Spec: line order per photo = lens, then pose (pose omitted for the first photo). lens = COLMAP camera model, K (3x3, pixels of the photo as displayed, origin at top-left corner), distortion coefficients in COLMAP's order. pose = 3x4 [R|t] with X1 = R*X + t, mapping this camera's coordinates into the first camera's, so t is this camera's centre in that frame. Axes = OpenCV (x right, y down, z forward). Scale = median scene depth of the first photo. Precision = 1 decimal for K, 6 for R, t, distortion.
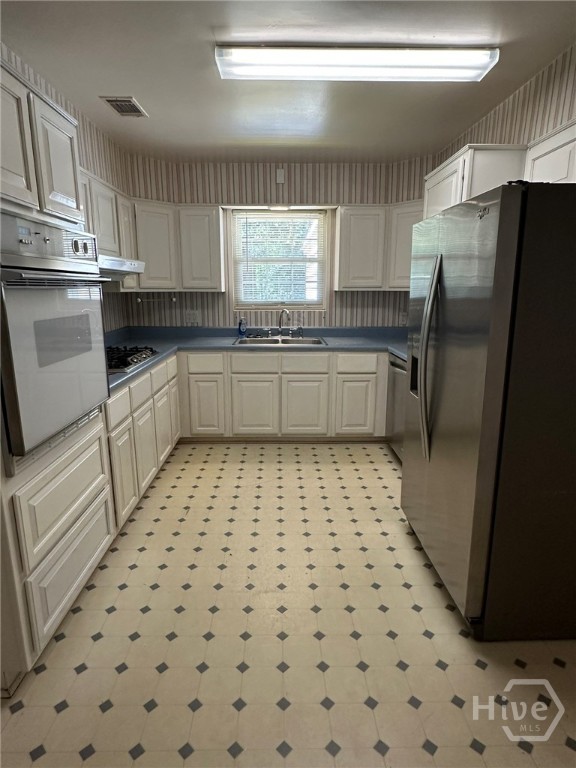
lens RADIAL K [[441.2, 0, 286.7], [0, 441.2, 386.1], [0, 0, 1]] dist [-0.004433, -0.002311]
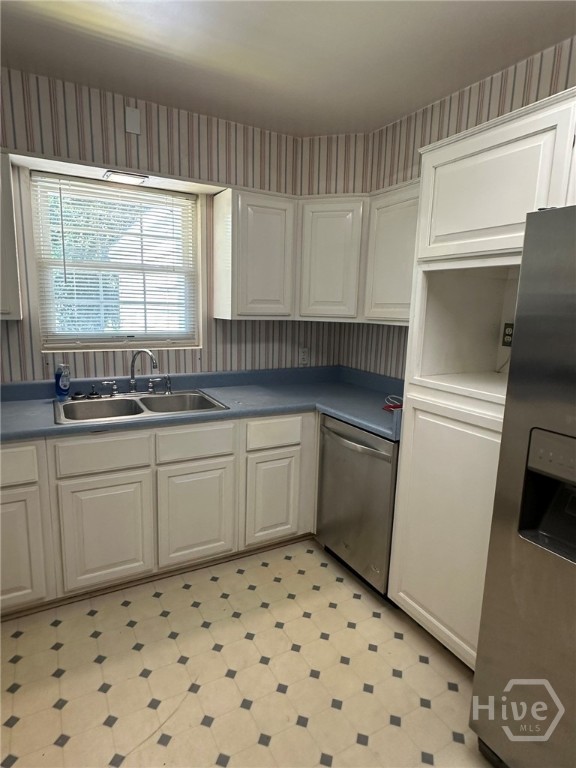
lens RADIAL K [[441.2, 0, 290.2], [0, 441.2, 383.6], [0, 0, 1]] dist [-0.004433, -0.002311]
pose [[0.884069, -0.056140, 0.463972, -0.113768], [0.074701, 0.996970, -0.021706, -0.105763], [-0.461347, 0.053849, 0.885584, 0.406953]]
